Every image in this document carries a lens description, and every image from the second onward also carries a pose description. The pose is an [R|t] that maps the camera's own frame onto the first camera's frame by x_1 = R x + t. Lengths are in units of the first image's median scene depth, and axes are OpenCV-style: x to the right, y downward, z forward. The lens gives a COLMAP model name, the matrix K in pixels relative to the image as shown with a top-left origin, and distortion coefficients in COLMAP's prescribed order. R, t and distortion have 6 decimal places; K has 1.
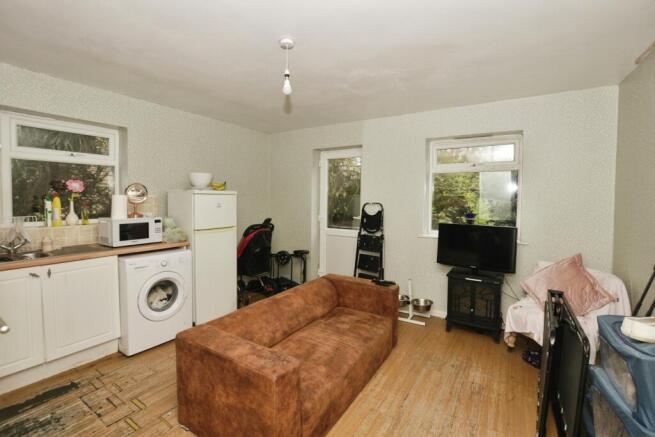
lens RADIAL K [[304.9, 0, 327.5], [0, 304.9, 218.5], [0, 0, 1]] dist [0.000855, 0.000102]
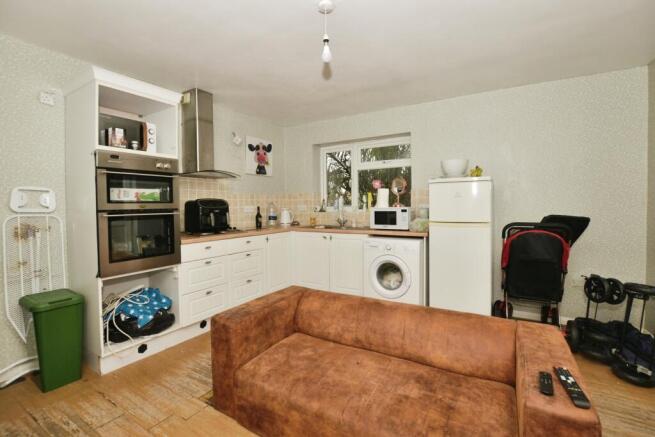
lens RADIAL K [[304.9, 0, 327.5], [0, 304.9, 218.5], [0, 0, 1]] dist [0.000855, 0.000102]
pose [[0.001802, 0.032250, -0.999478, 0.599950], [-0.053347, 0.998060, 0.032108, 0.017957], [0.998574, 0.053262, 0.003519, 0.791830]]
